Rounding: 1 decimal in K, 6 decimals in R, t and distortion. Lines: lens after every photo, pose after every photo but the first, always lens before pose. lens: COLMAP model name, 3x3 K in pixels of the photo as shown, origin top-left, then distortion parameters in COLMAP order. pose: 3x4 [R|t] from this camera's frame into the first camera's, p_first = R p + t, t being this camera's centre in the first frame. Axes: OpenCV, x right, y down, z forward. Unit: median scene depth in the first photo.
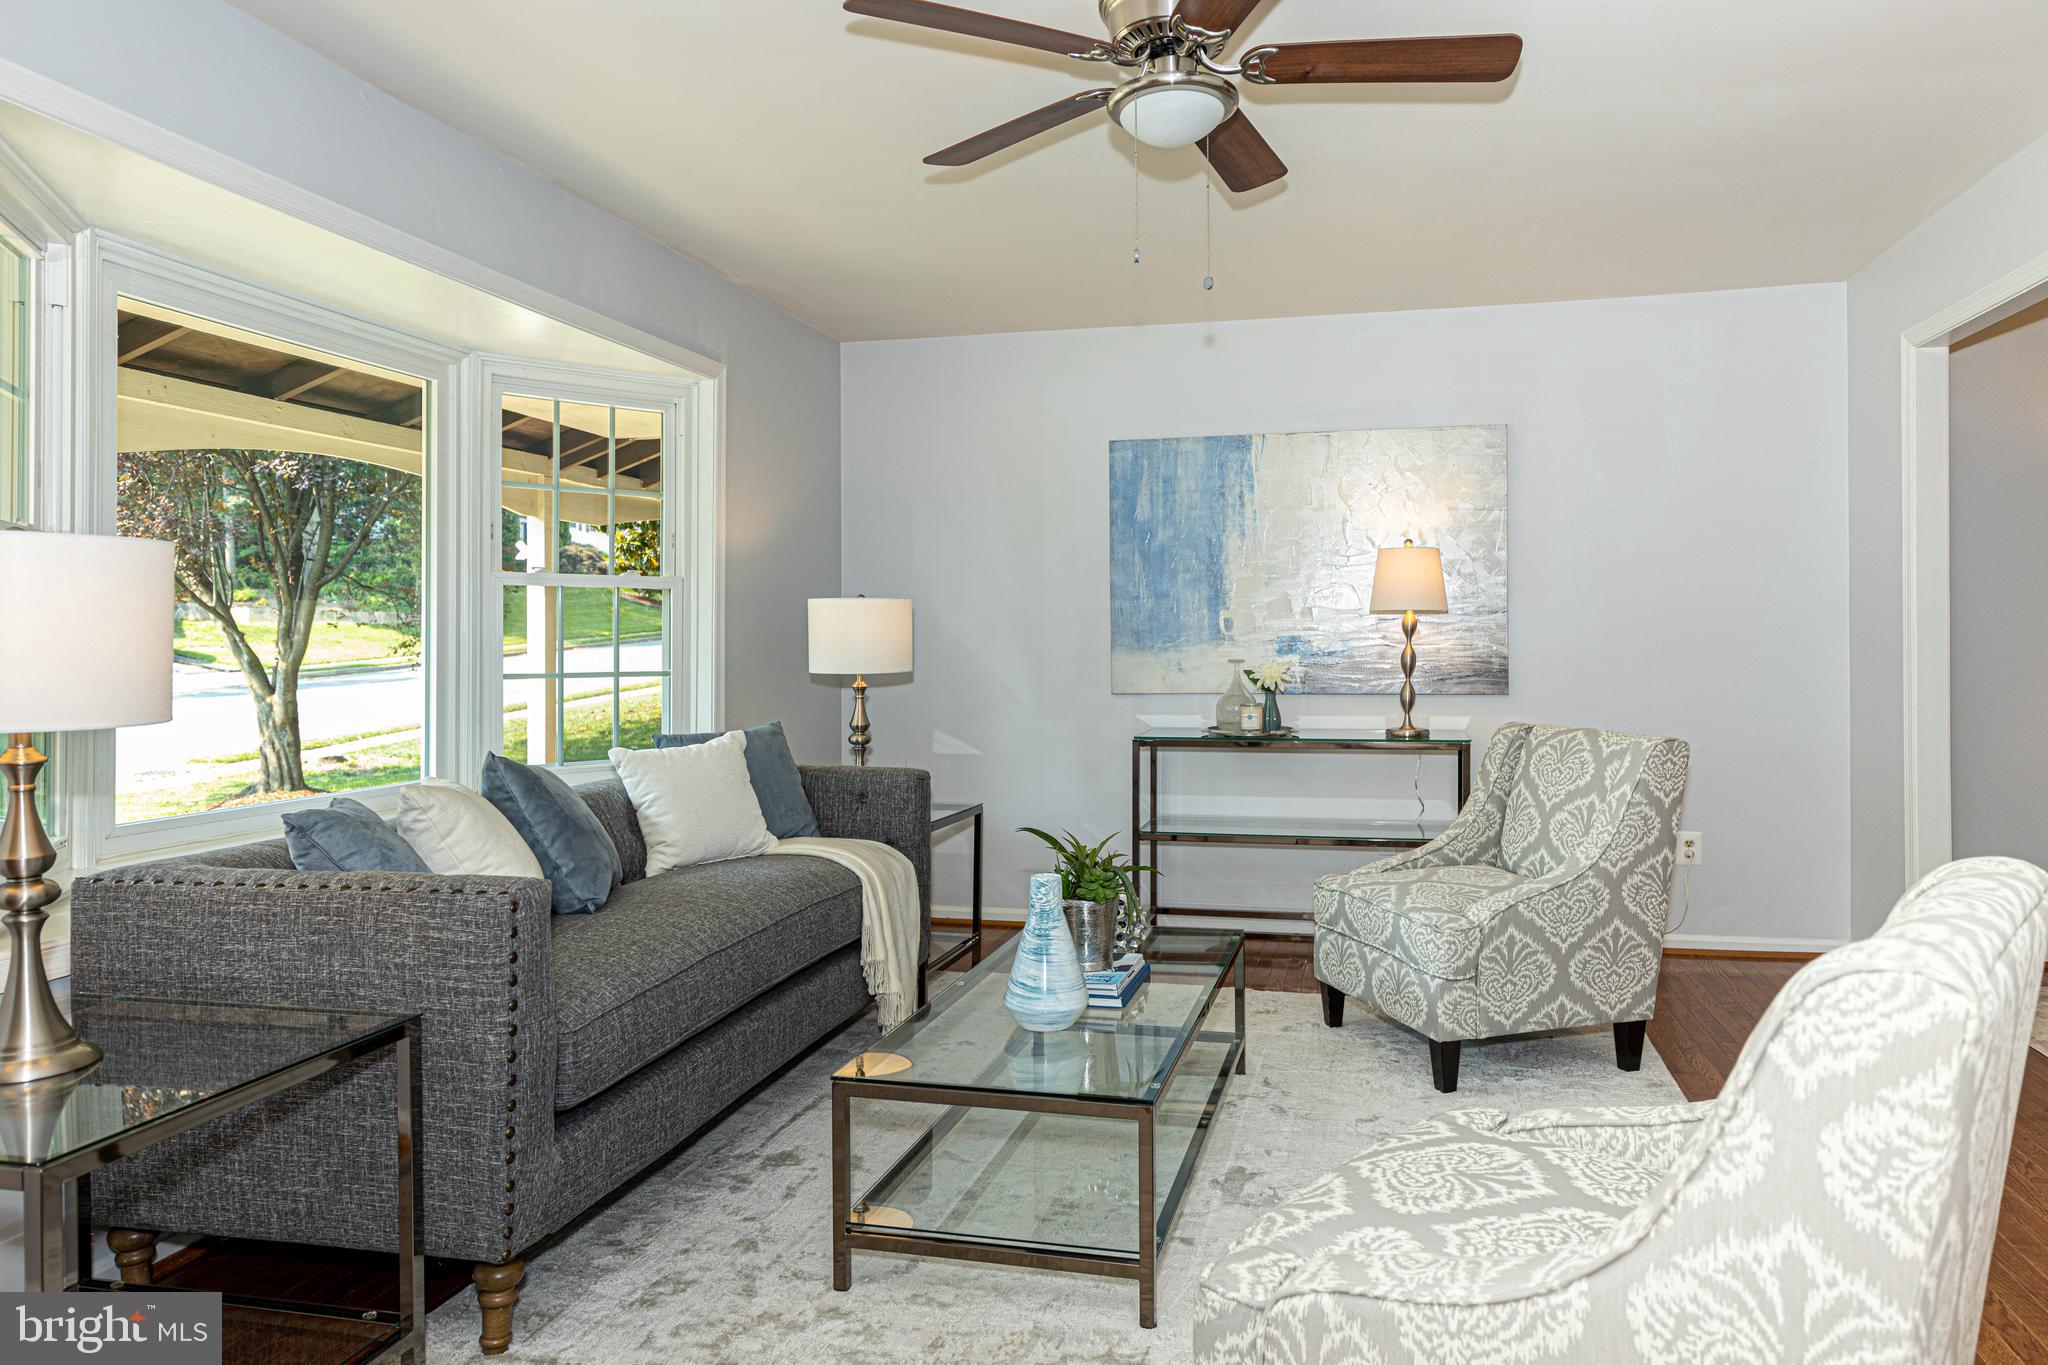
lens RADIAL K [[1344.4, 0, 1069.0], [0, 1344.4, 640.6], [0, 0, 1]] dist [0.004323, -0.002417]
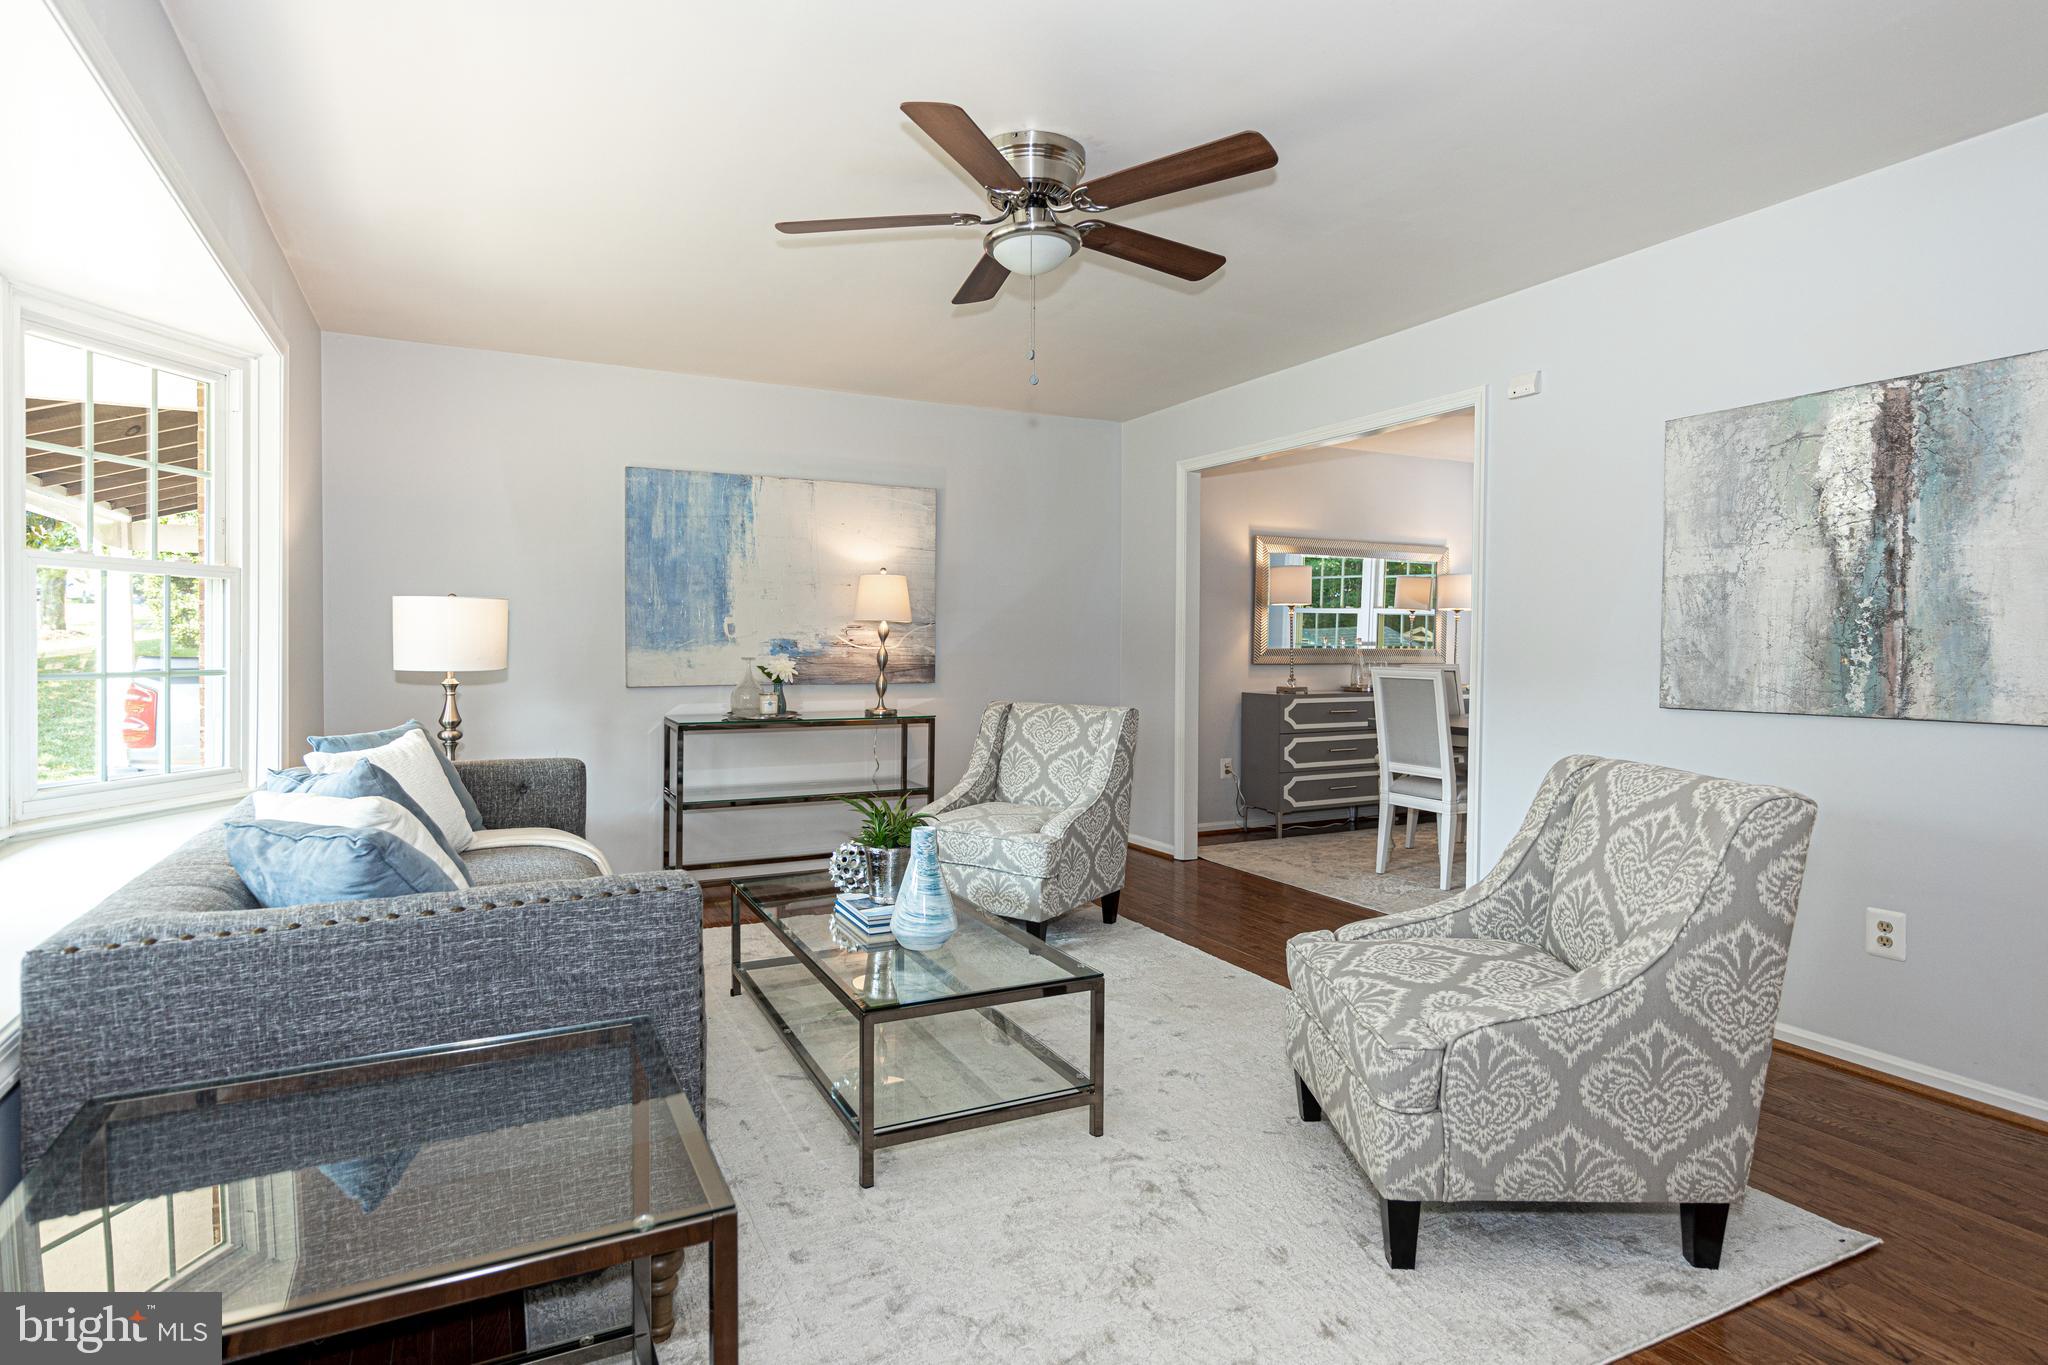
lens RADIAL K [[1085.0, 0, 963.1], [0, 1085.0, 665.7], [0, 0, 1]] dist [0.005659, -0.000497]
pose [[0.774119, -0.004341, 0.633025, -0.451068], [-0.009454, 0.999786, 0.018418, 0.001863], [-0.632969, -0.020243, 0.773912, 0.134331]]
